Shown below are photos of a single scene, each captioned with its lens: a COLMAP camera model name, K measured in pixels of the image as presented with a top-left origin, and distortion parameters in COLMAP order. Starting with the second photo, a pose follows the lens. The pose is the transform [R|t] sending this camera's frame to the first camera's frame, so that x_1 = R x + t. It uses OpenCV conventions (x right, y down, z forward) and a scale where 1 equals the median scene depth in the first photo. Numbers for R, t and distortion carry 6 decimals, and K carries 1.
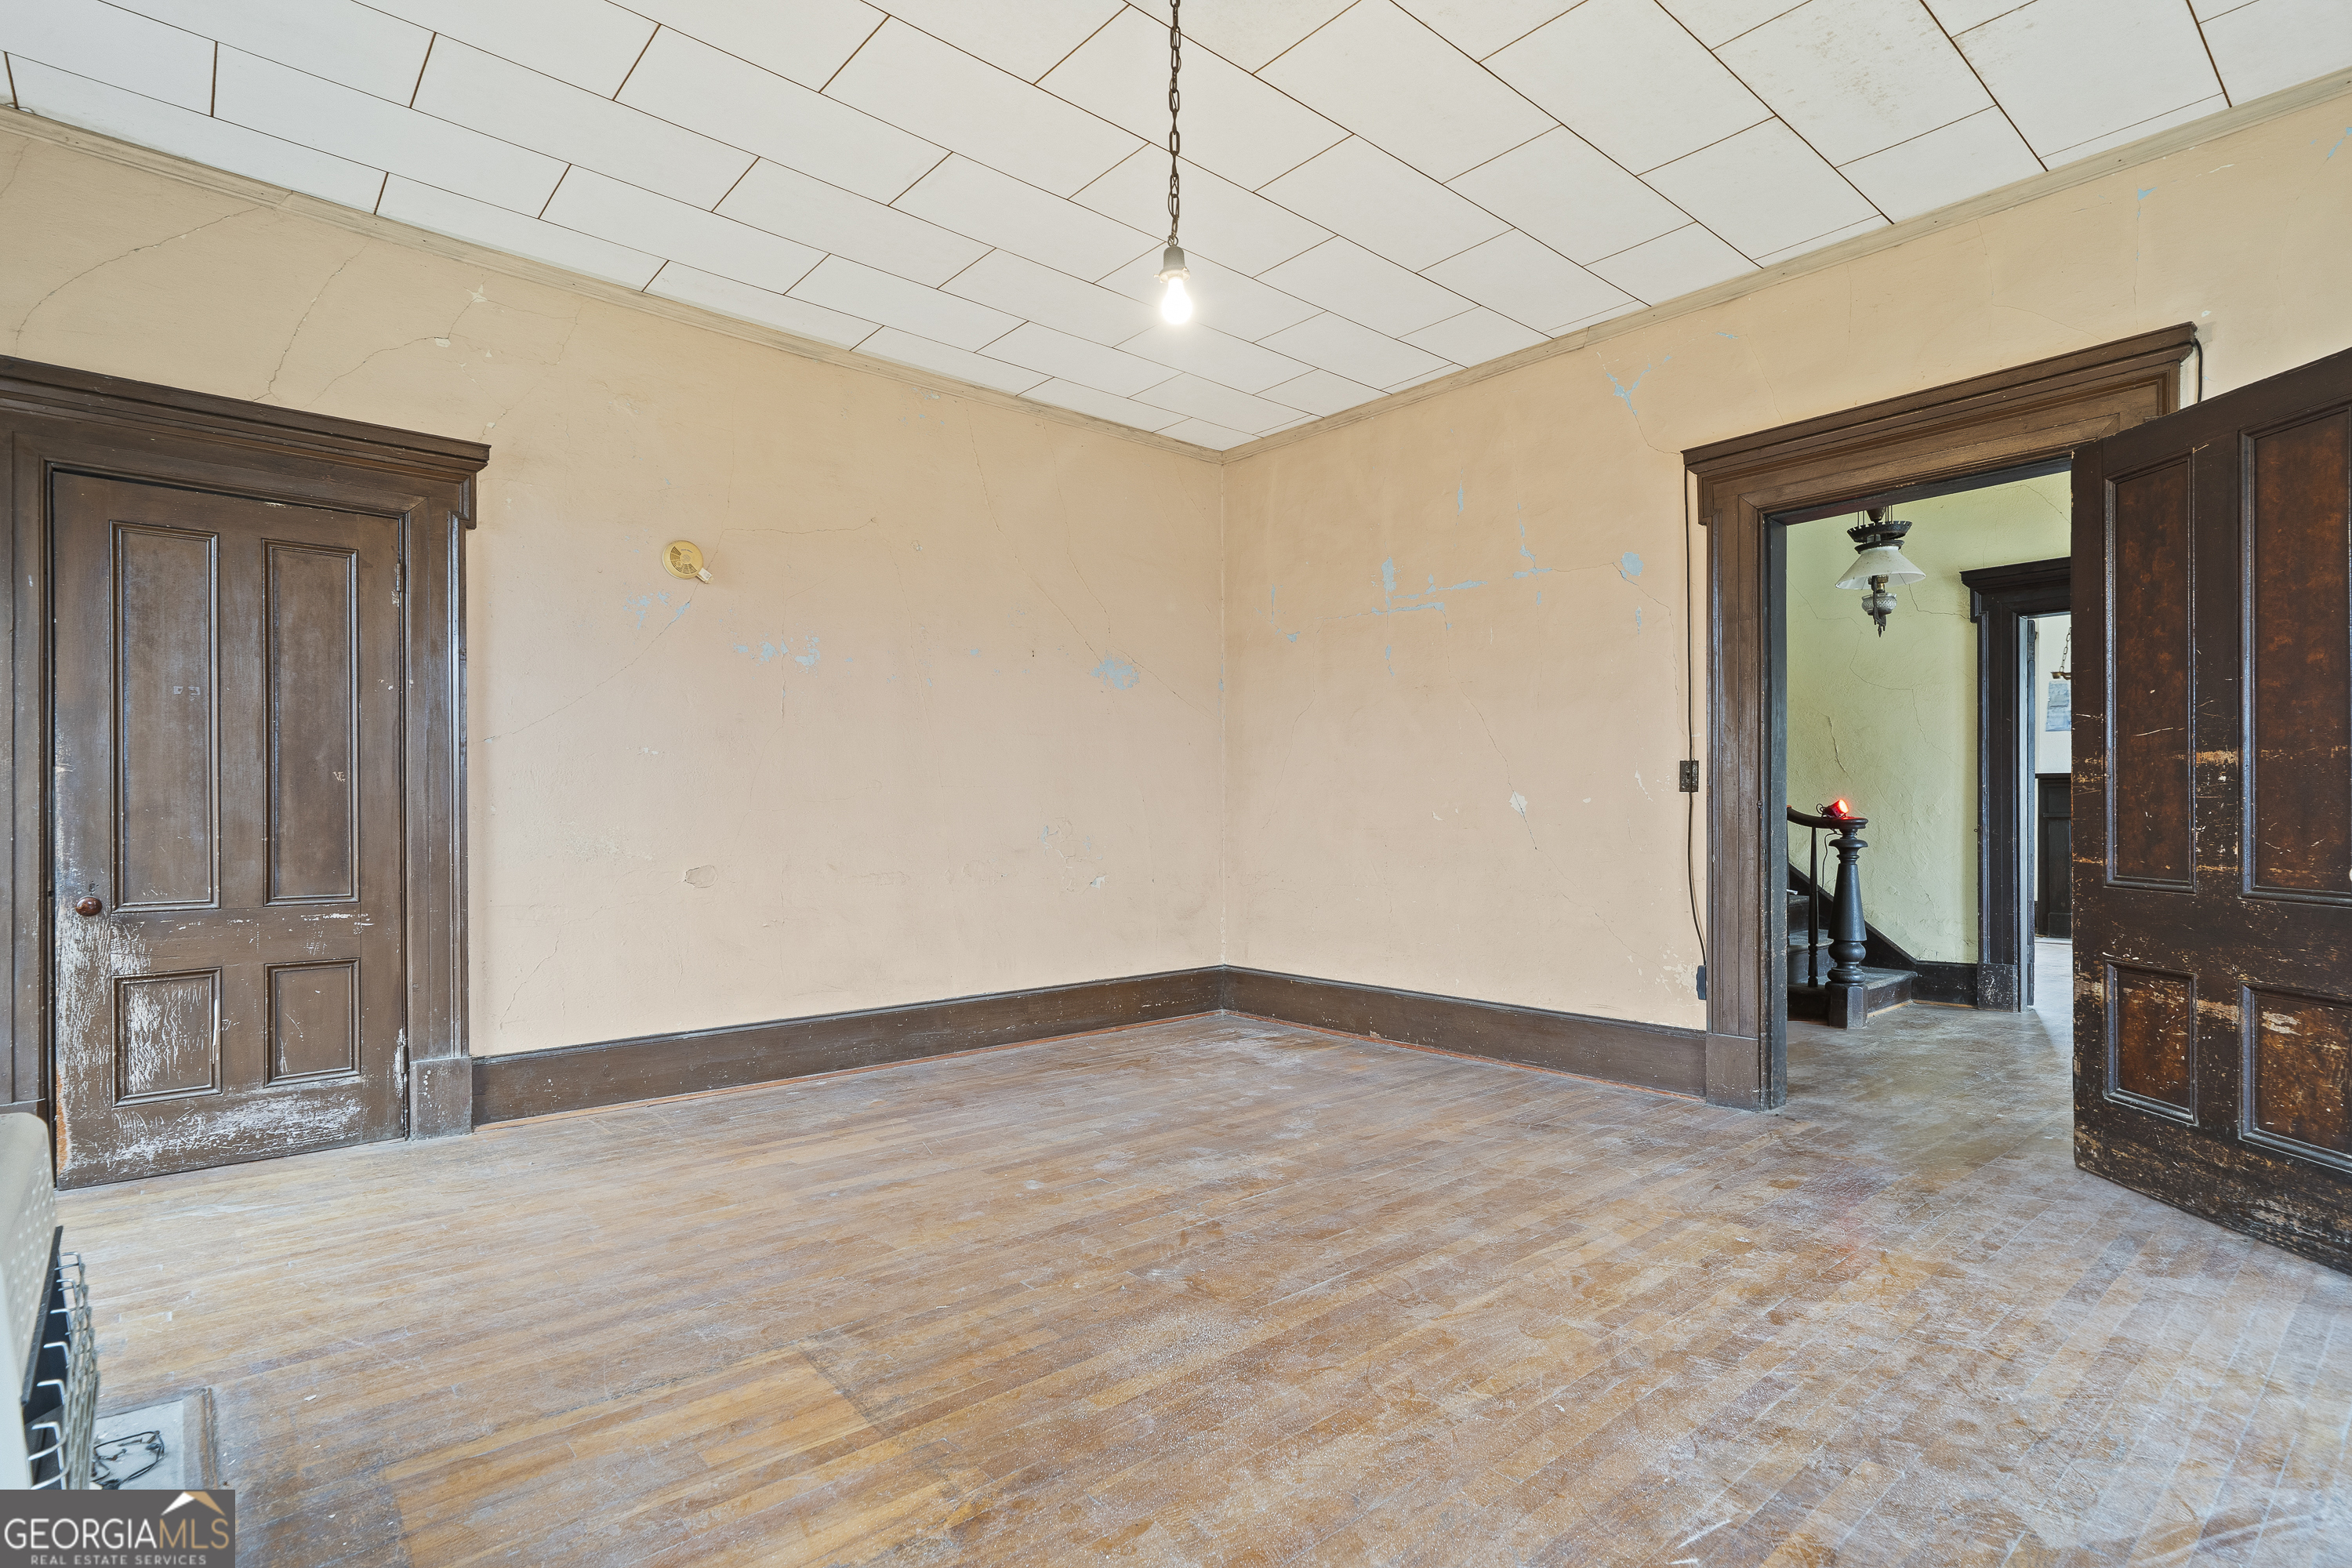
lens RADIAL K [[1152.3, 0, 1164.1], [0, 1152.3, 788.7], [0, 0, 1]] dist [0.003969, 0.000447]
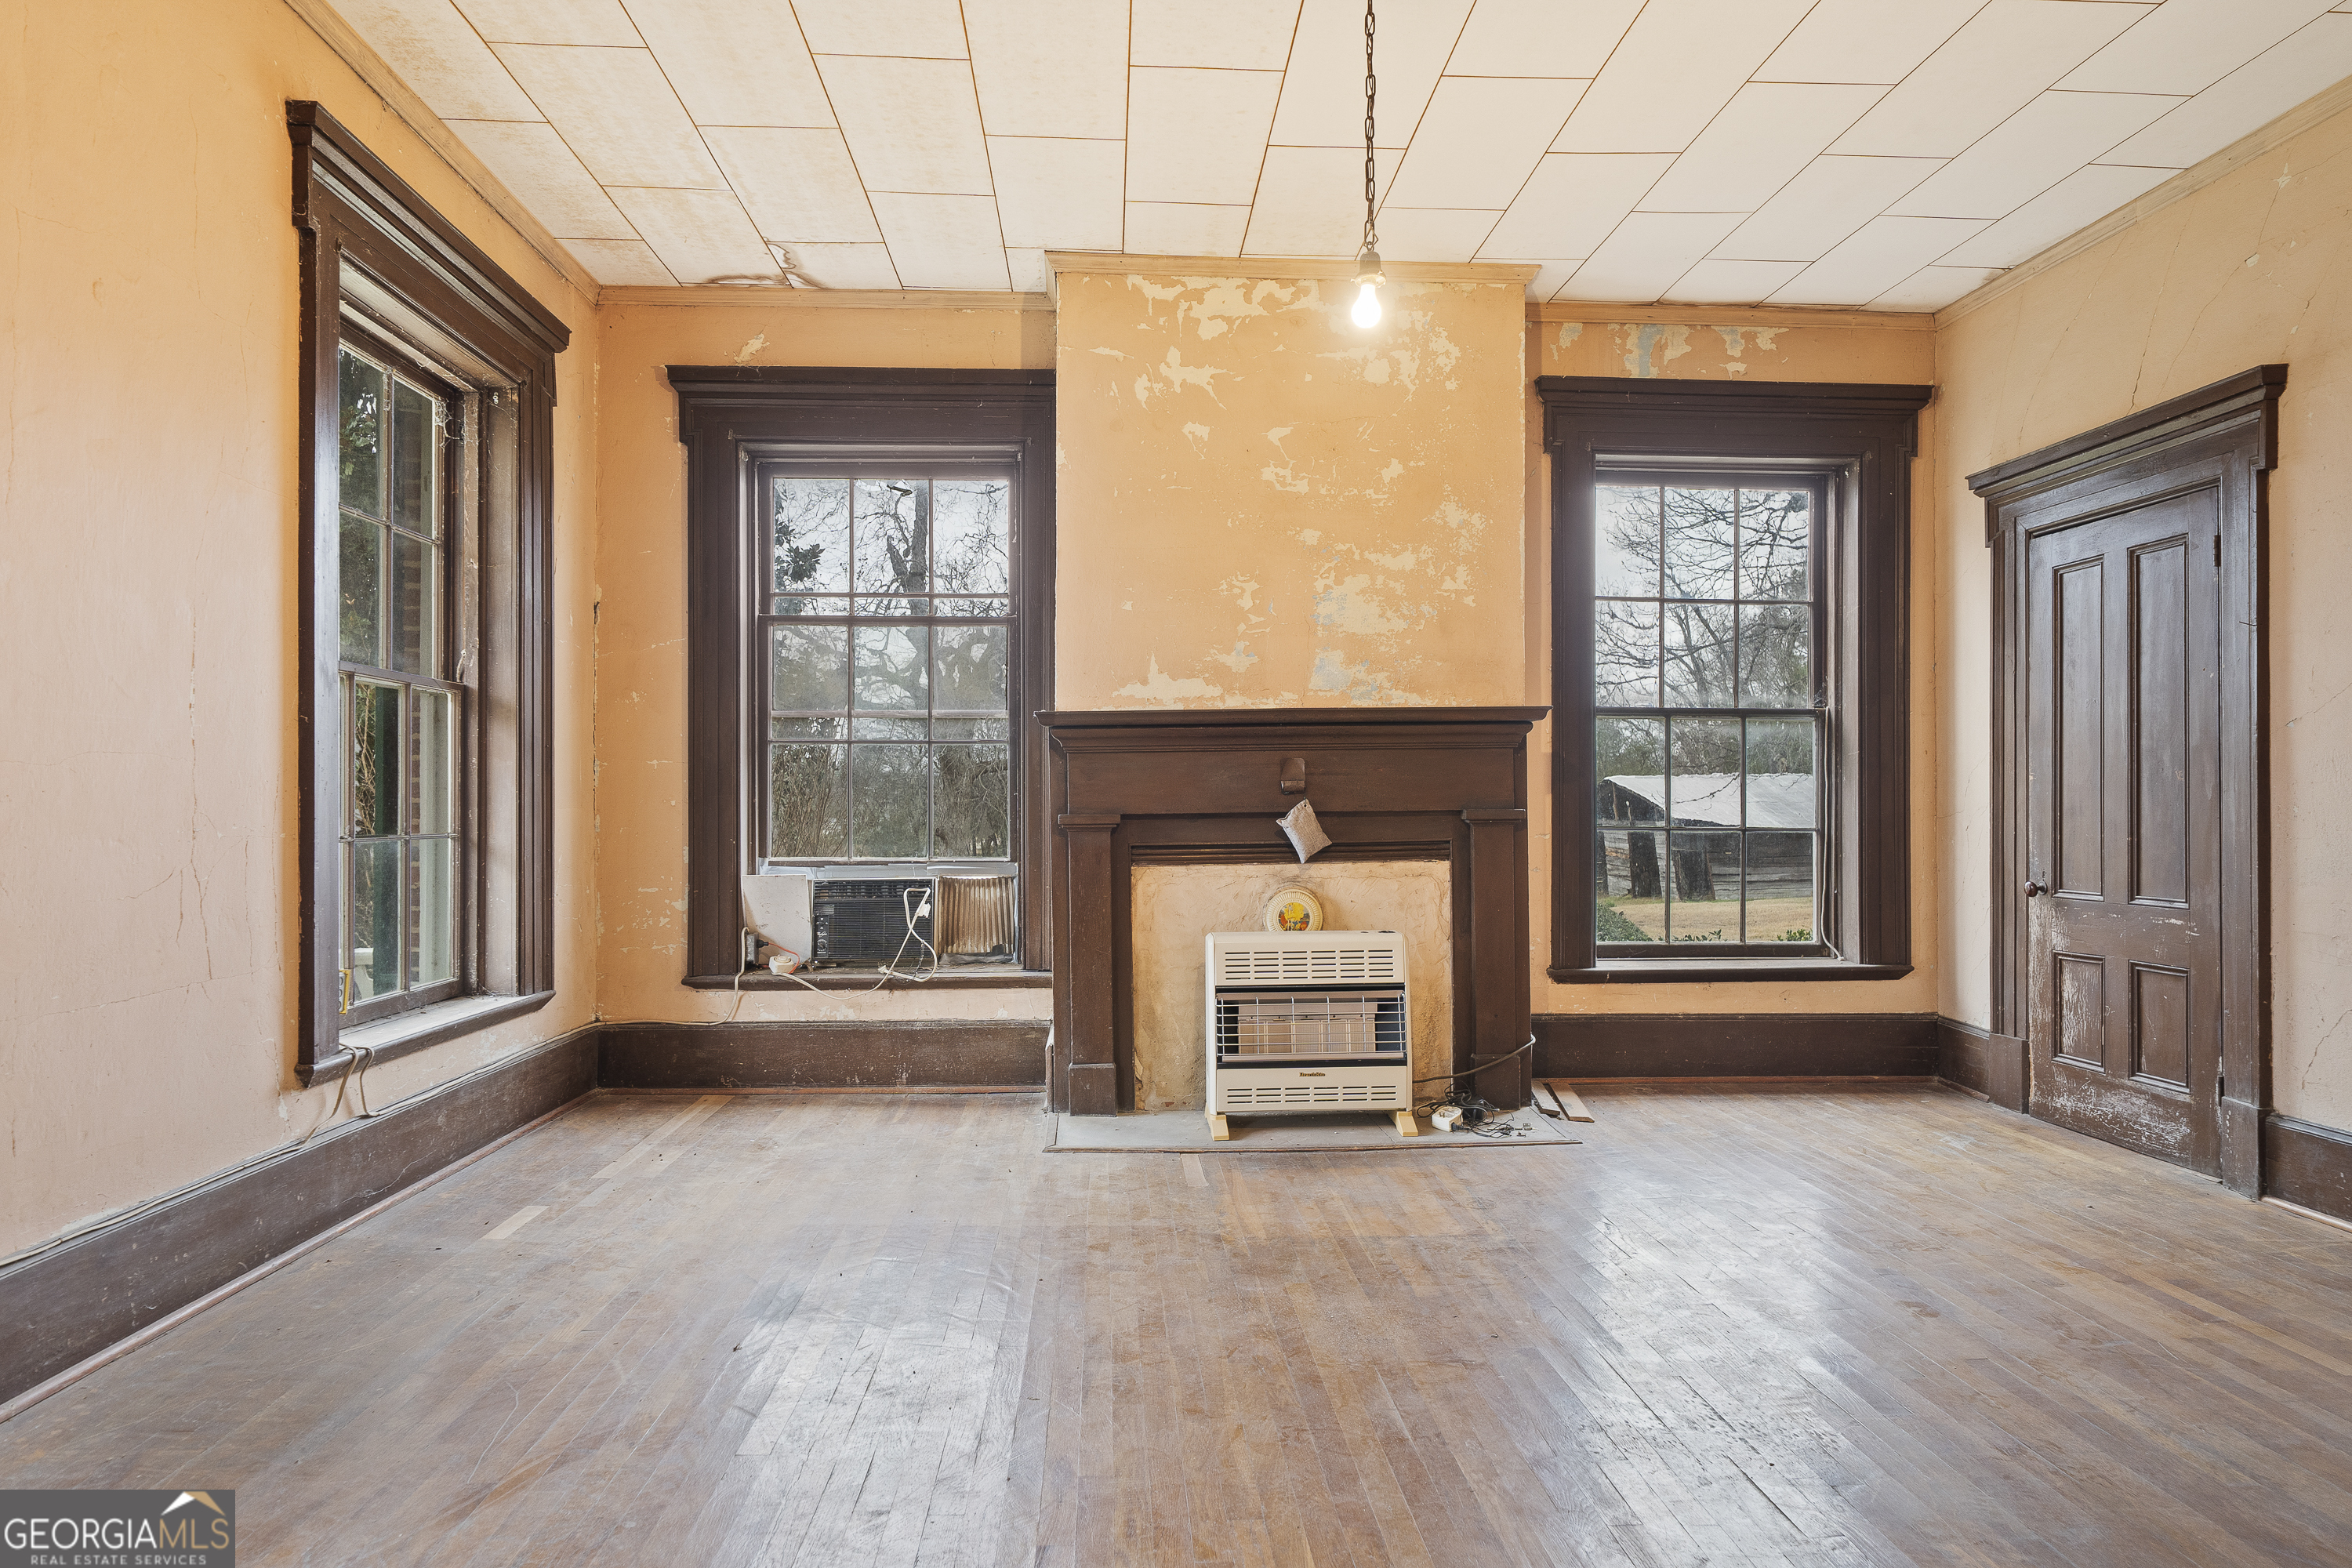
lens RADIAL K [[1404.4, 0, 1187.2], [0, 1404.4, 804.7], [0, 0, 1]] dist [0.022589, 0.001185]
pose [[-0.604105, -0.002072, -0.796902, 0.772231], [0.015599, 0.999774, -0.014425, 0.019469], [0.796752, -0.021146, -0.603937, 1.149220]]
